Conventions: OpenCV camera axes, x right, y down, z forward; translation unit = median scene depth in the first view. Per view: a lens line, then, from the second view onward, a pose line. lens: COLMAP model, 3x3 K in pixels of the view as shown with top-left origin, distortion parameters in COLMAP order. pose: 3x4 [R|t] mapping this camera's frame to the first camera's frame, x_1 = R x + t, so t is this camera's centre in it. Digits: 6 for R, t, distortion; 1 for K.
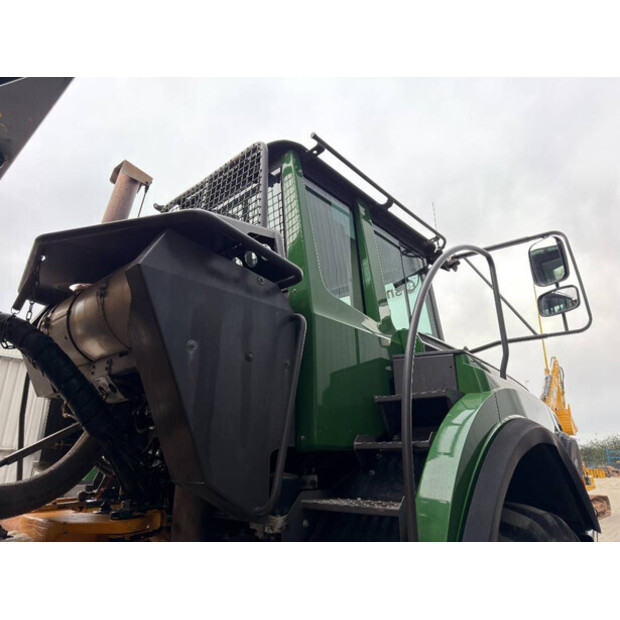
lens RADIAL K [[442.1, 0, 310.6], [0, 442.1, 310.2], [0, 0, 1]] dist [0.010439, -0.006193]
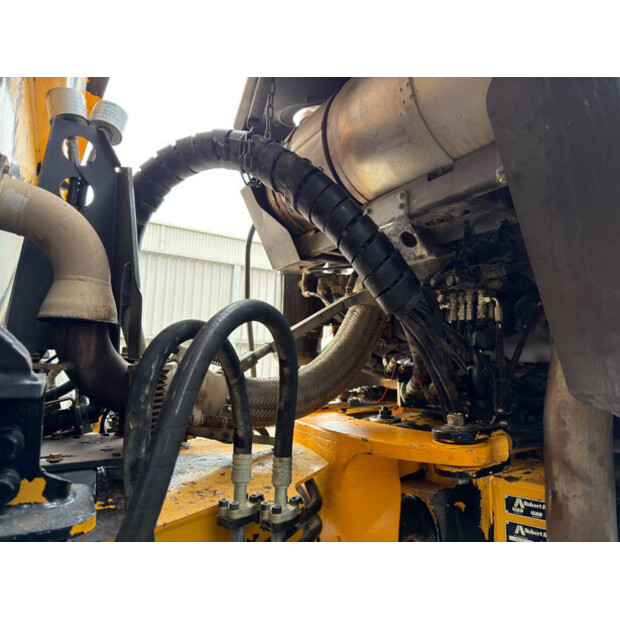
lens RADIAL K [[442.1, 0, 309.6], [0, 442.1, 310.6], [0, 0, 1]] dist [0.010439, -0.006193]
pose [[0.946720, -0.007178, -0.321978, -0.387331], [0.080534, 0.973266, 0.215099, 0.130729], [0.311826, -0.229569, 0.921989, 0.376023]]
